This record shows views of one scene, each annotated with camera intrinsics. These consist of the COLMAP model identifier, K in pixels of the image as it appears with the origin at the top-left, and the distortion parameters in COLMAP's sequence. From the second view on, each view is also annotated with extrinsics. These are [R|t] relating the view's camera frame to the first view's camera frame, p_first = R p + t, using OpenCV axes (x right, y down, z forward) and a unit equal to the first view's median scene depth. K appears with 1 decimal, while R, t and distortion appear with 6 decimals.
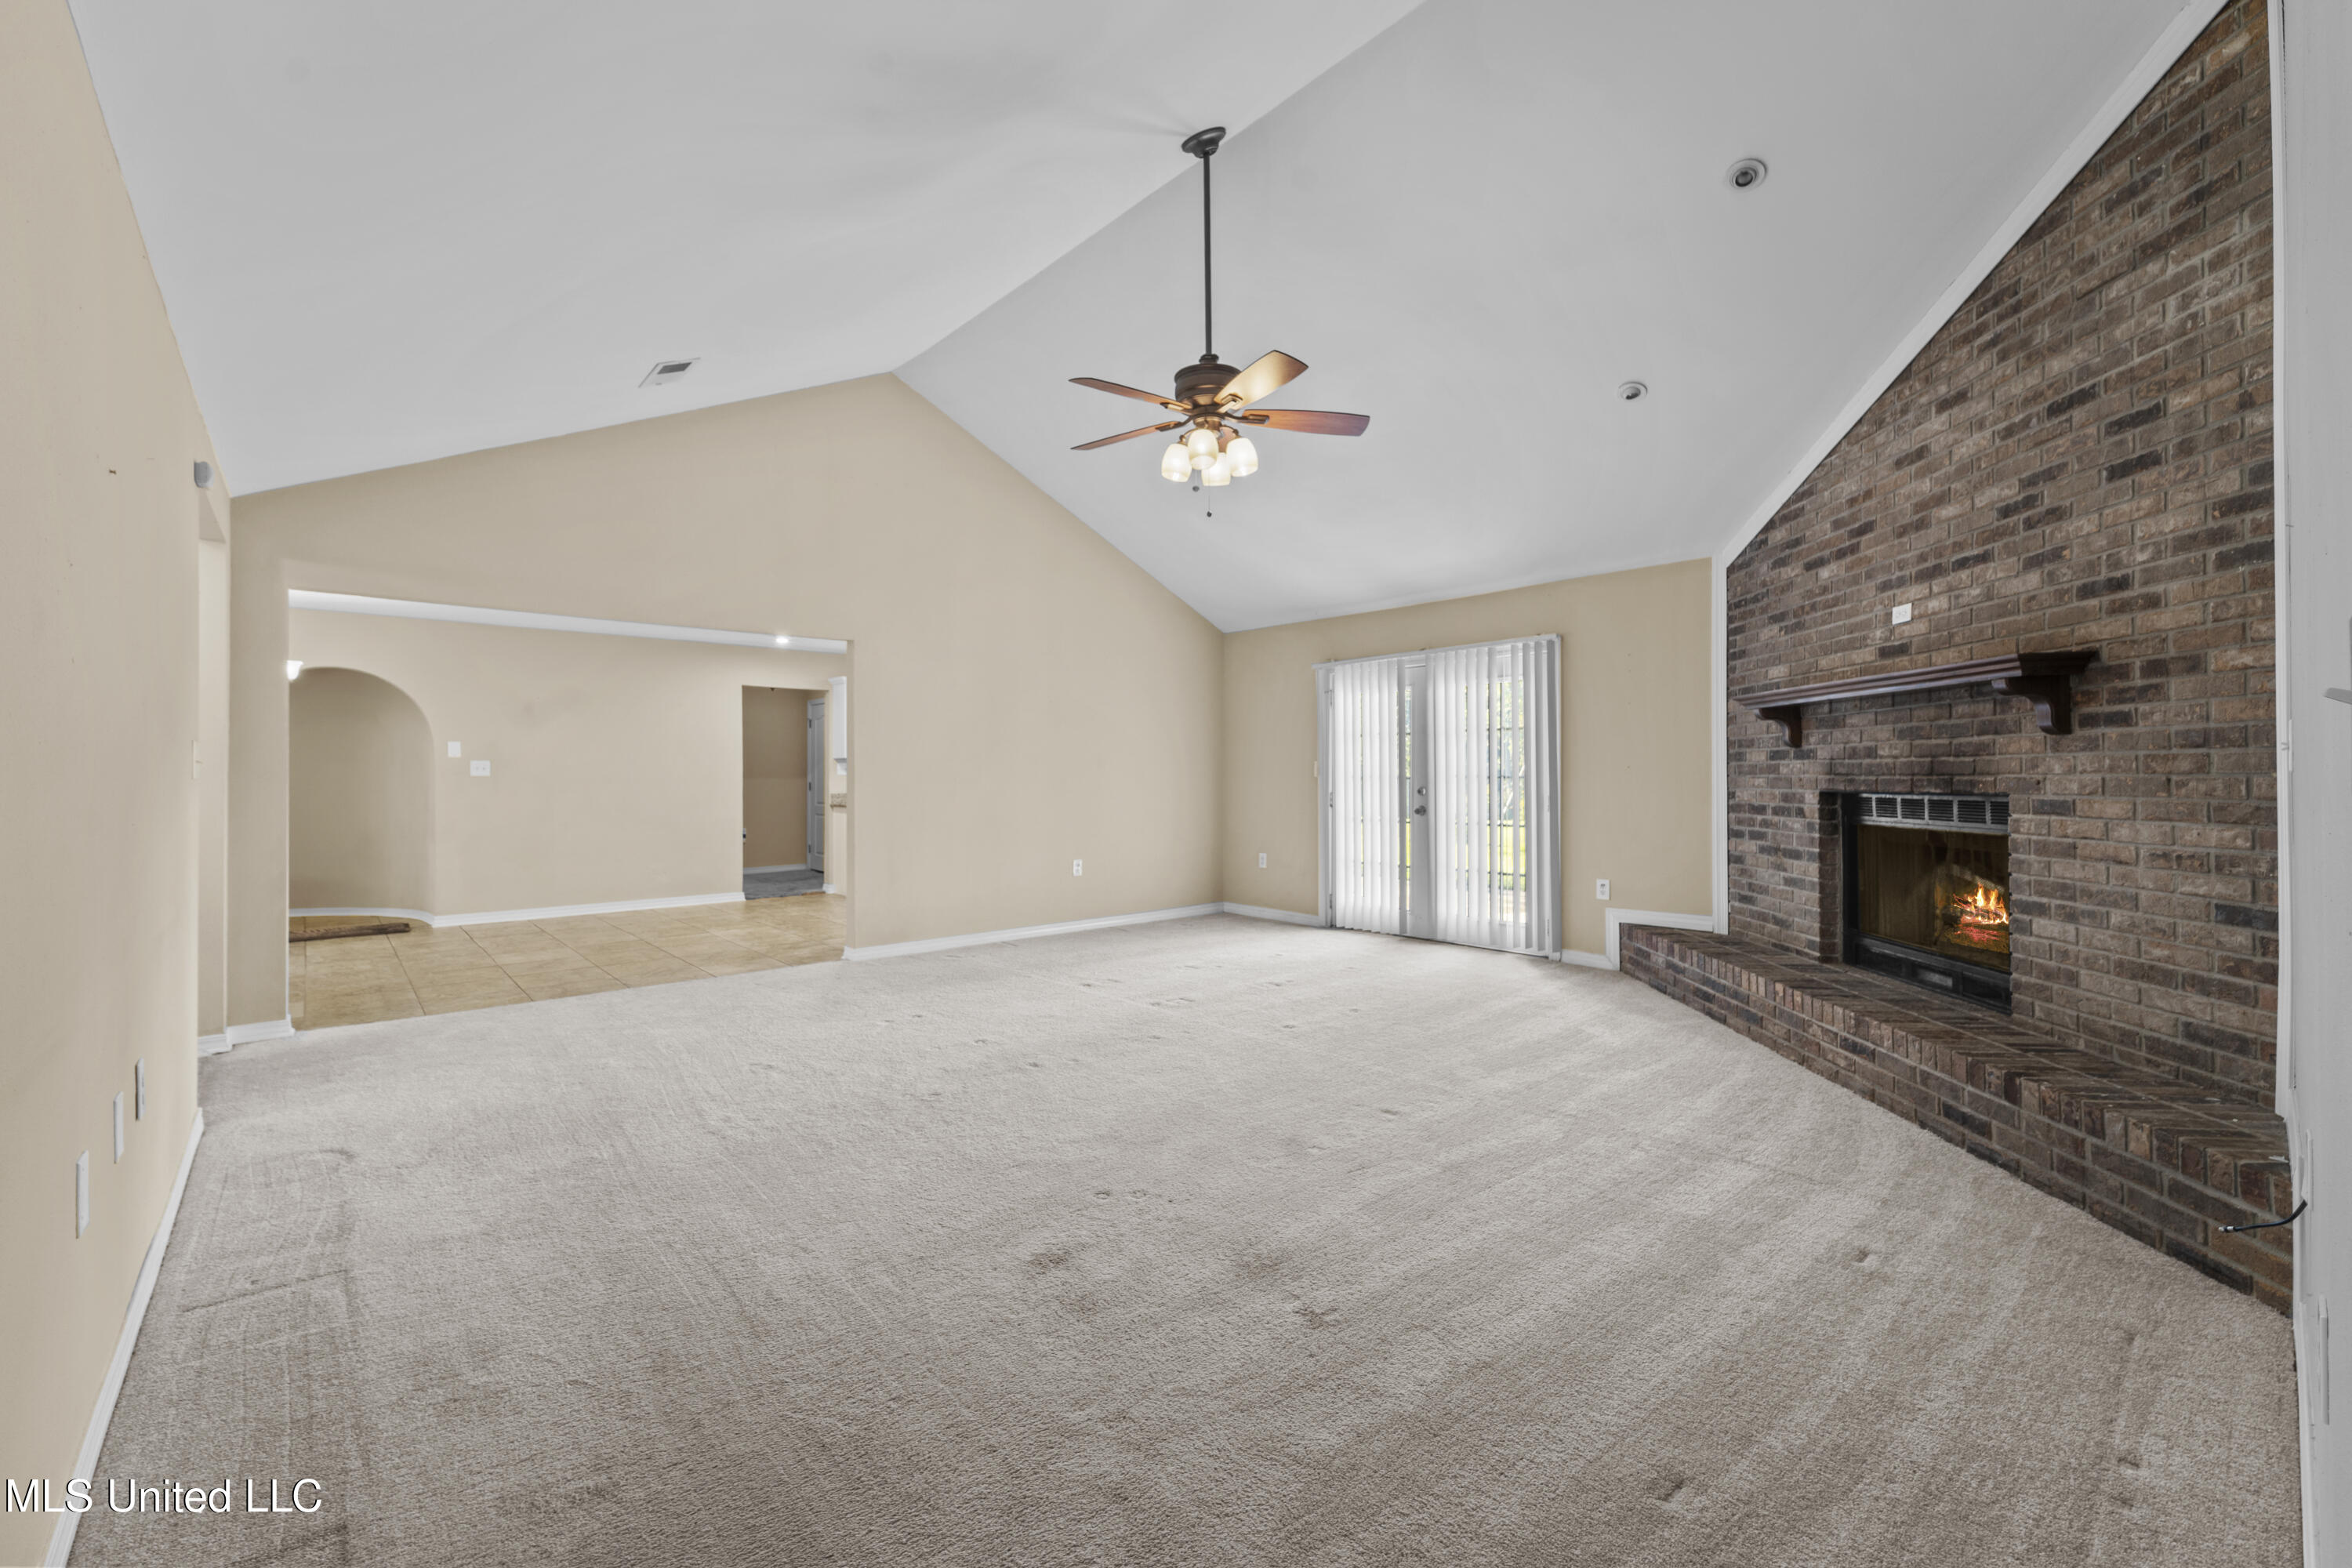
lens RADIAL K [[973.2, 0, 1161.3], [0, 973.2, 766.3], [0, 0, 1]] dist [0.000997, -0.000079]
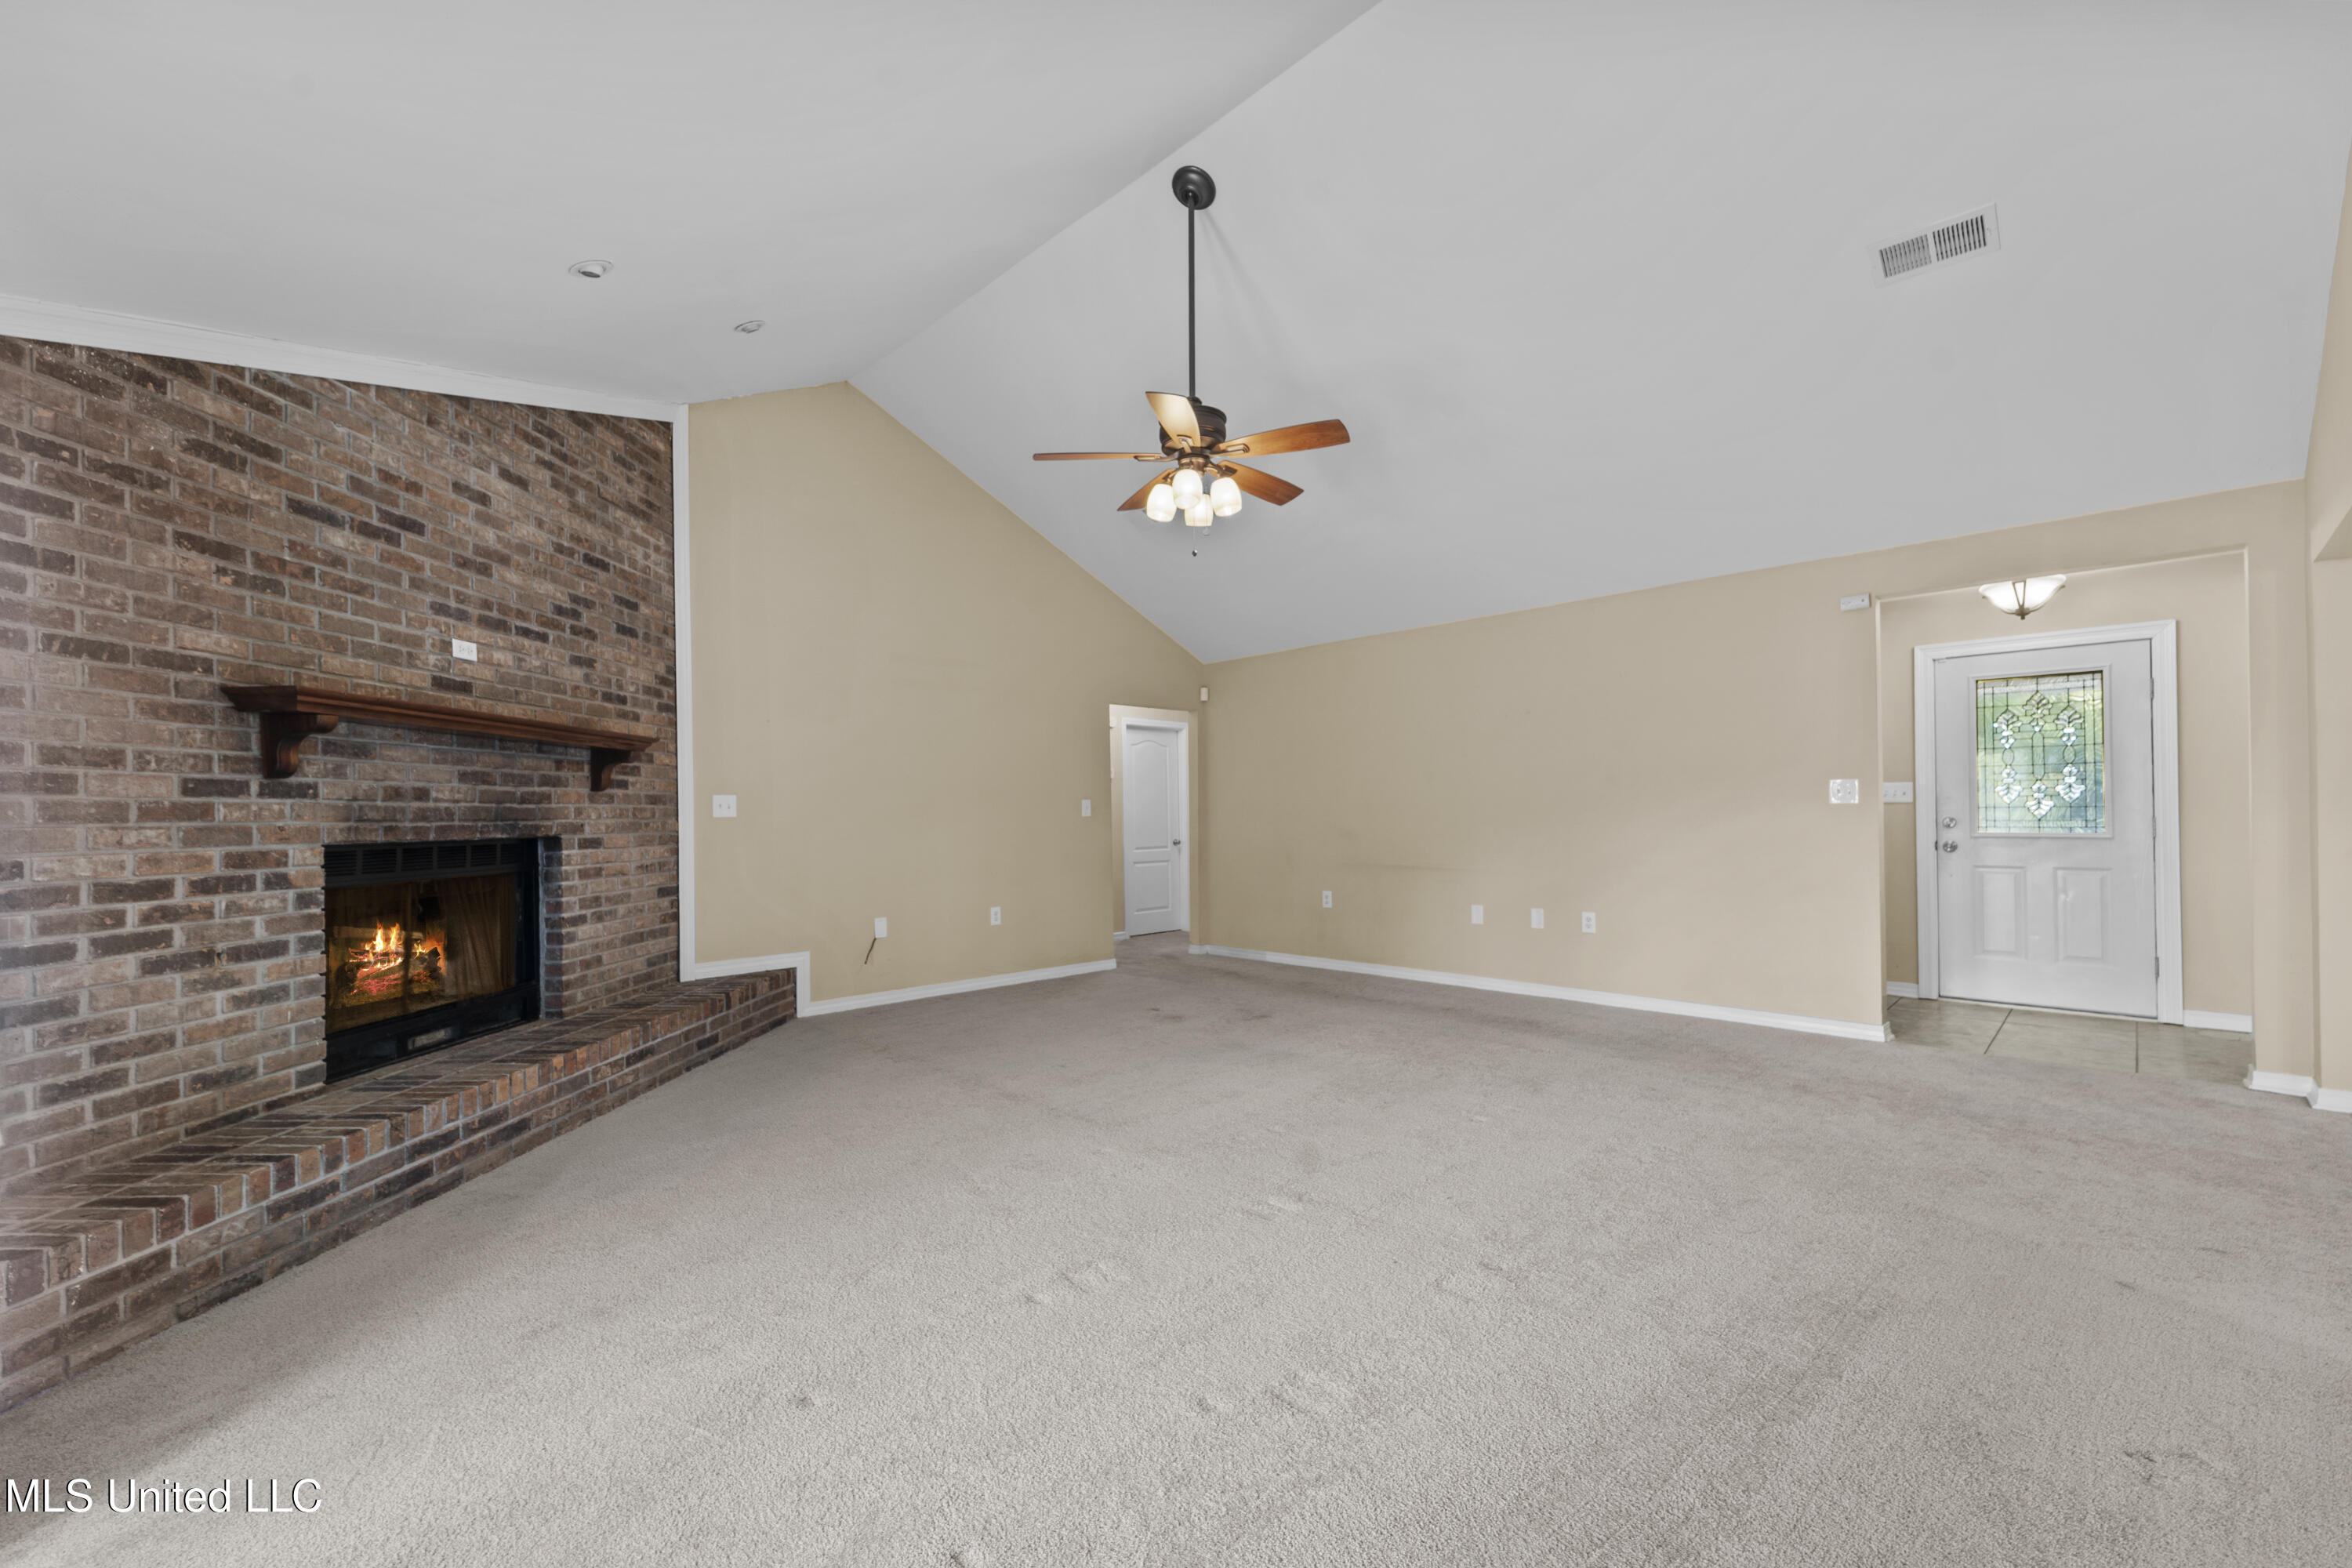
lens RADIAL K [[940.9, 0, 1176.8], [0, 940.9, 808.7], [0, 0, 1]] dist [-0.000260, -0.000165]
pose [[-0.998362, 0.016318, -0.054833, 0.142452], [0.017253, 0.999713, -0.016631, 0.028161], [0.054546, -0.017550, -0.998357, 2.245907]]
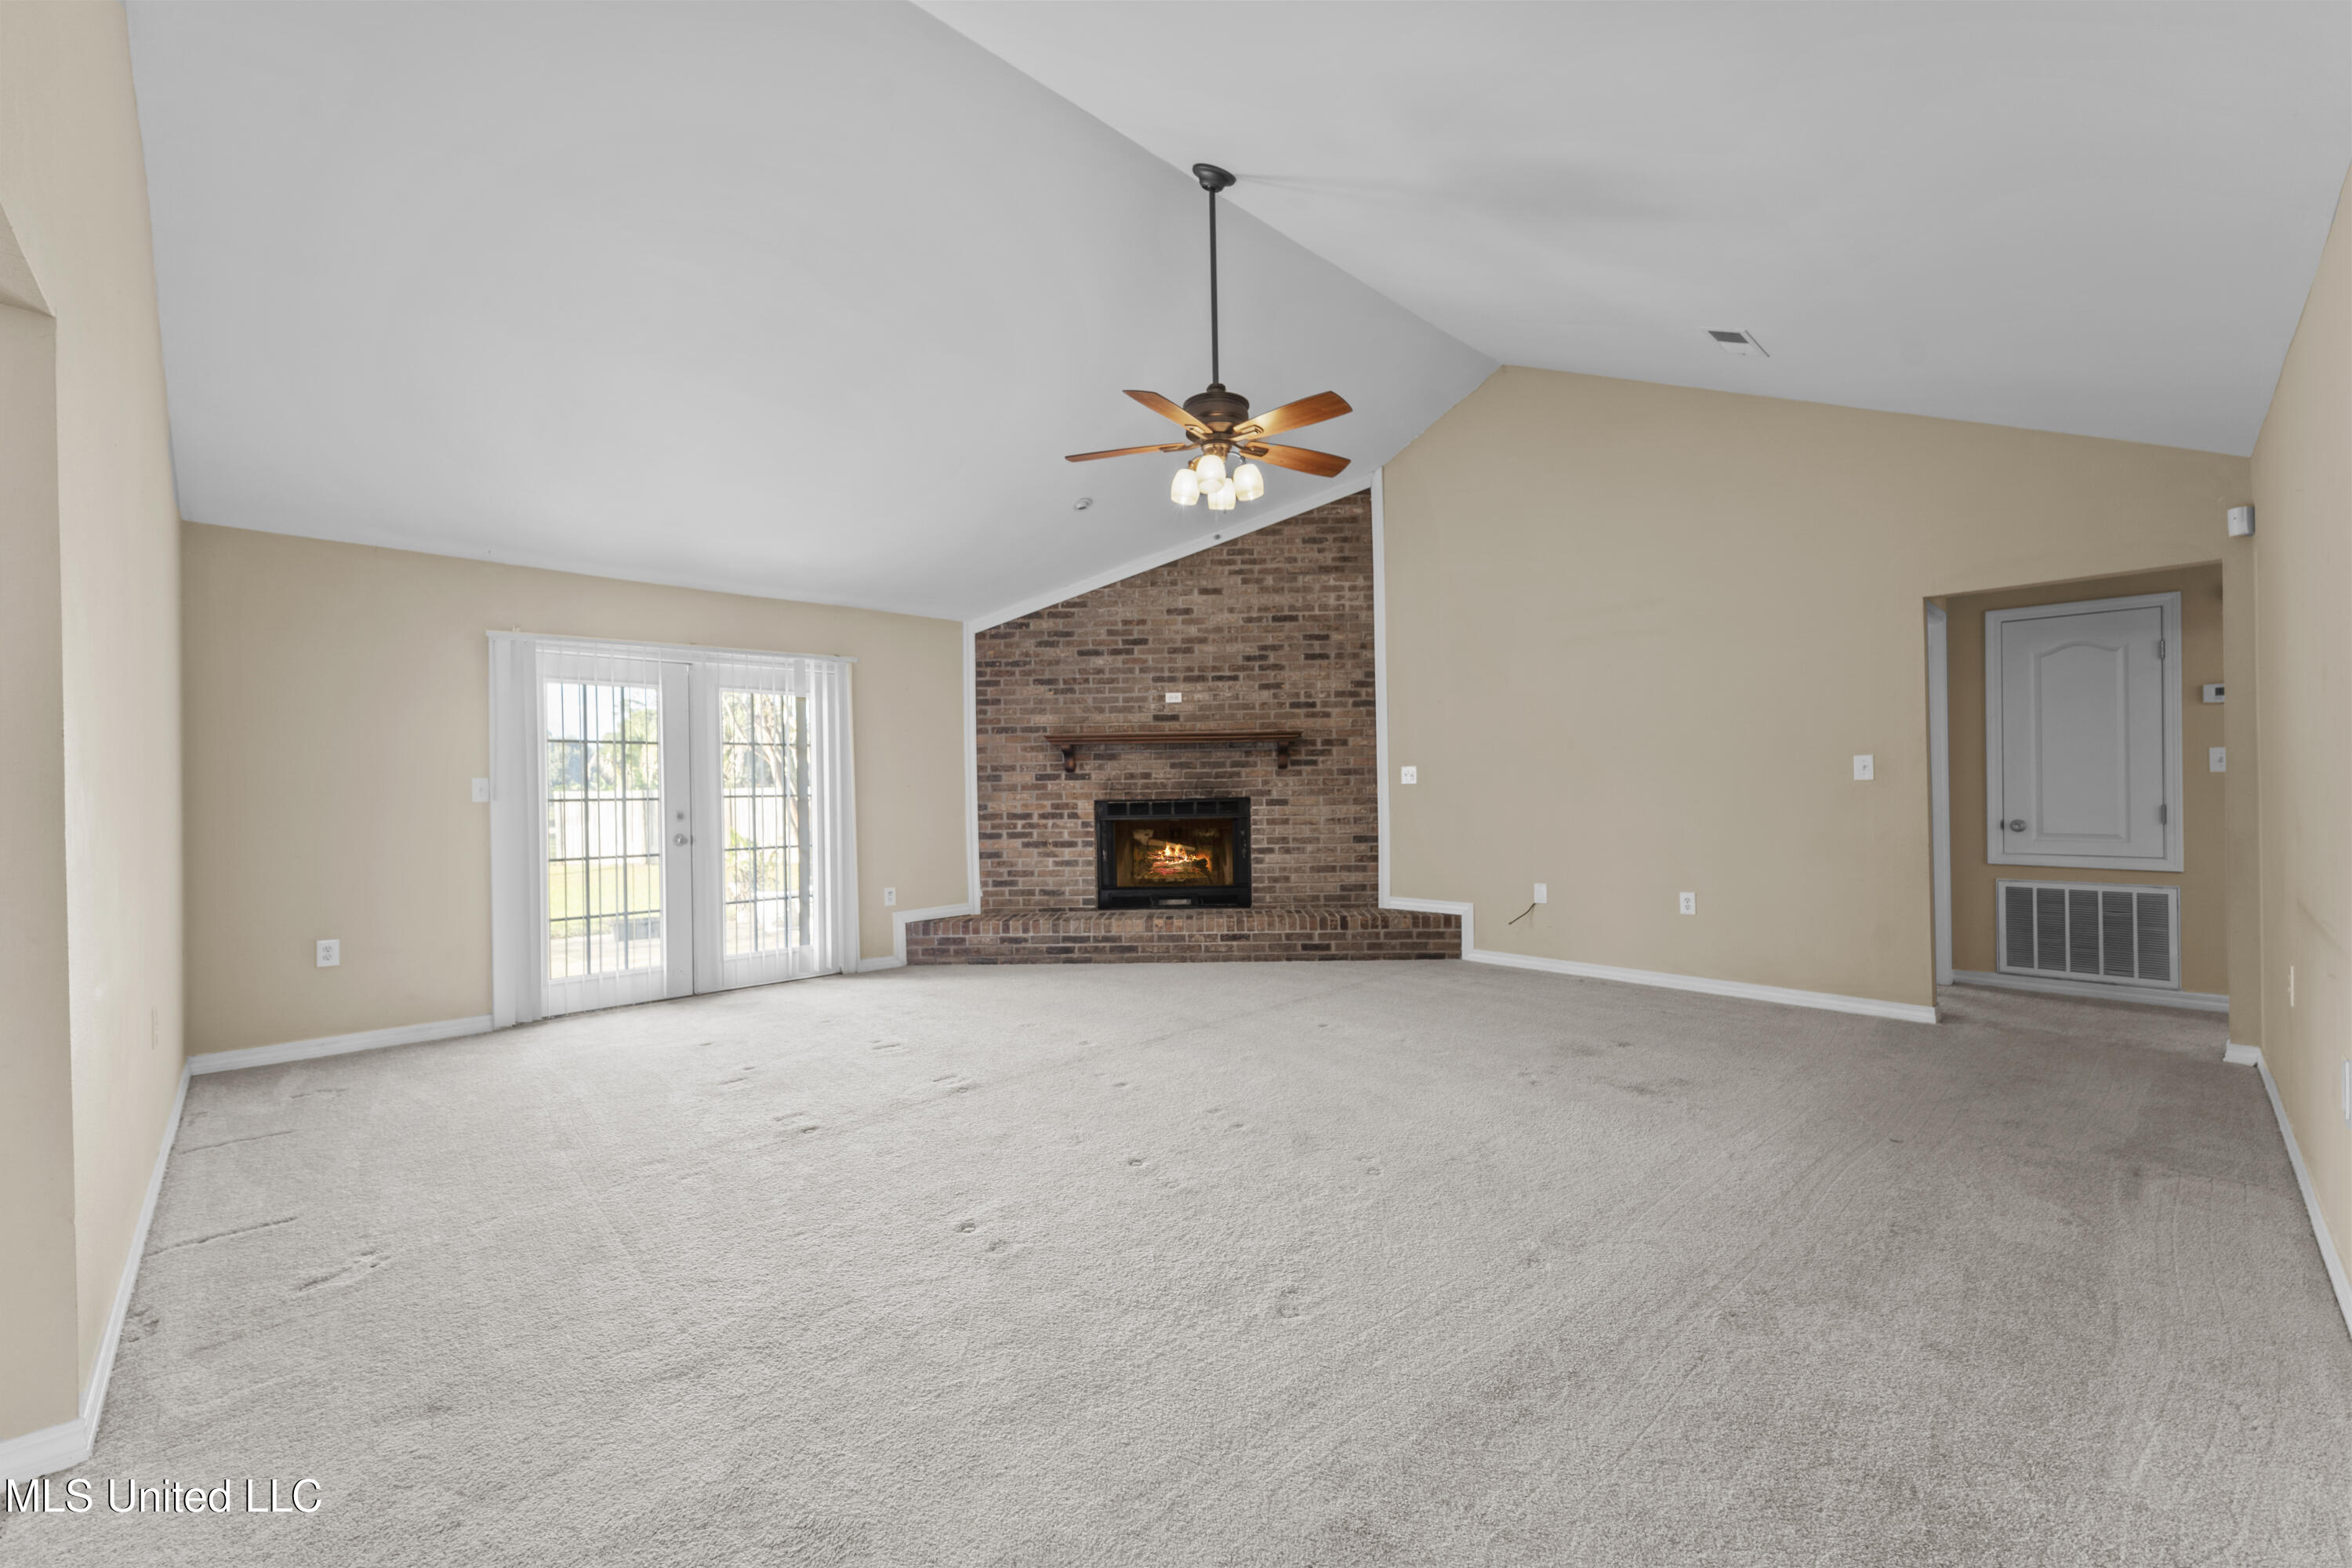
lens RADIAL K [[946.4, 0, 1176.0], [0, 946.4, 784.0], [0, 0, 1]] dist [0.002283, -0.000137]
pose [[-0.055729, 0.008999, 0.998405, -1.099289], [0.007331, 0.999936, -0.008604, 0.017329], [-0.998419, 0.006840, -0.055792, 1.260877]]
